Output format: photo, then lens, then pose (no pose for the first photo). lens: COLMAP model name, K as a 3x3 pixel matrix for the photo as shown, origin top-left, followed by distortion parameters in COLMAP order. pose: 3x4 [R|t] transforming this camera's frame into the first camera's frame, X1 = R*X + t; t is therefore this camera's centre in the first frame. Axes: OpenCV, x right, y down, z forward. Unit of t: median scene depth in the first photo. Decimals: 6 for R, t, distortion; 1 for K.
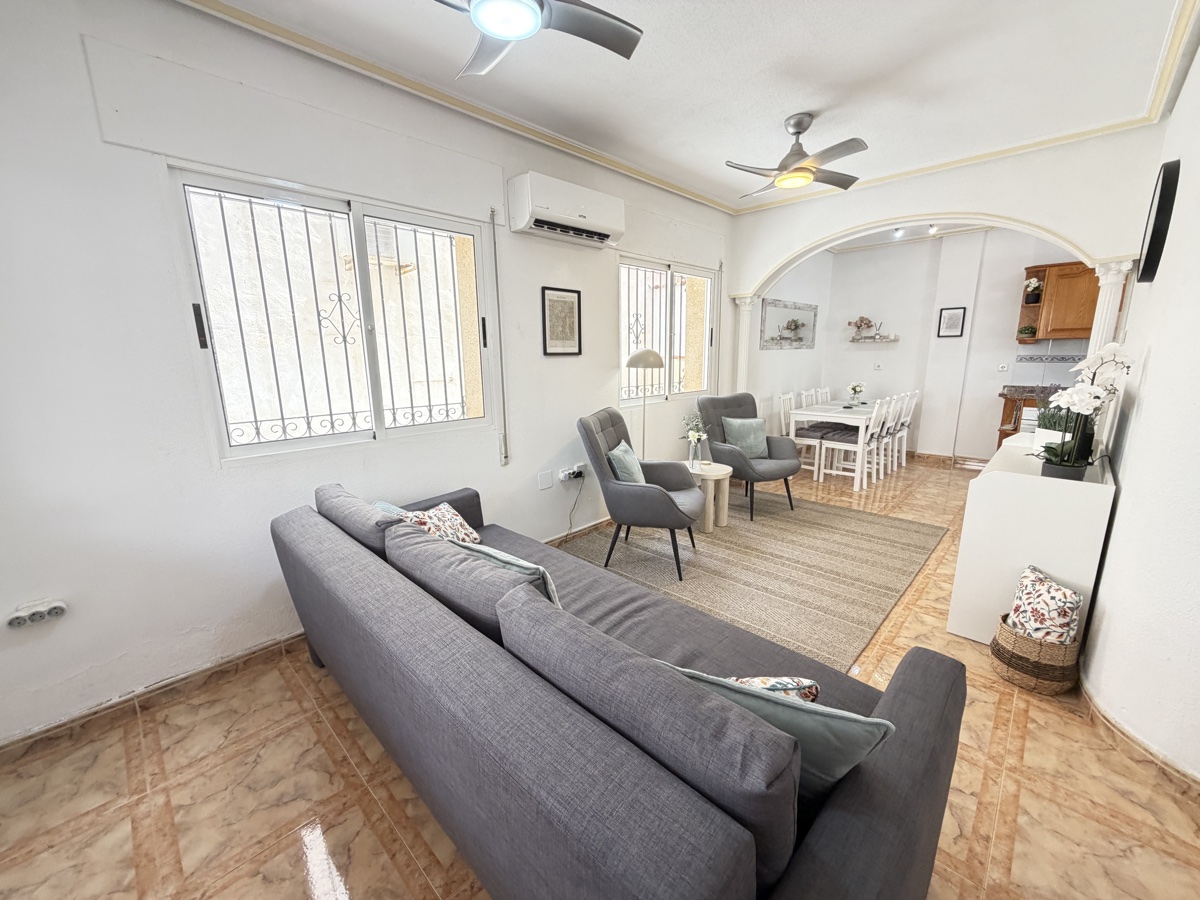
lens RADIAL K [[476.8, 0, 603.6], [0, 476.8, 448.4], [0, 0, 1]] dist [0.001484, 0.000589]
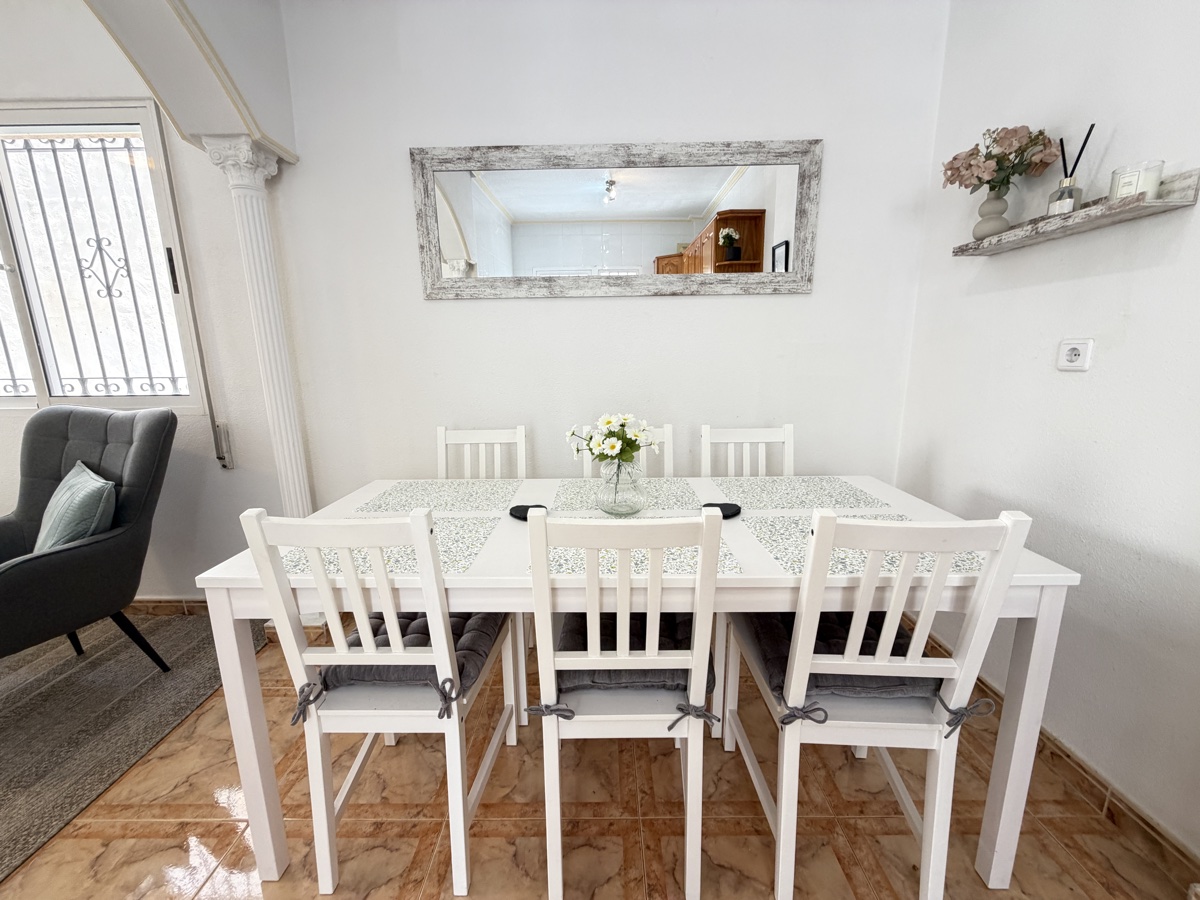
lens RADIAL K [[476.8, 0, 595.9], [0, 476.8, 439.3], [0, 0, 1]] dist [0.001484, 0.000589]
pose [[0.678353, 0.181910, -0.711860, 0.823023], [-0.131681, 0.983279, 0.125787, -0.196464], [0.722839, 0.008411, 0.690965, 0.997141]]
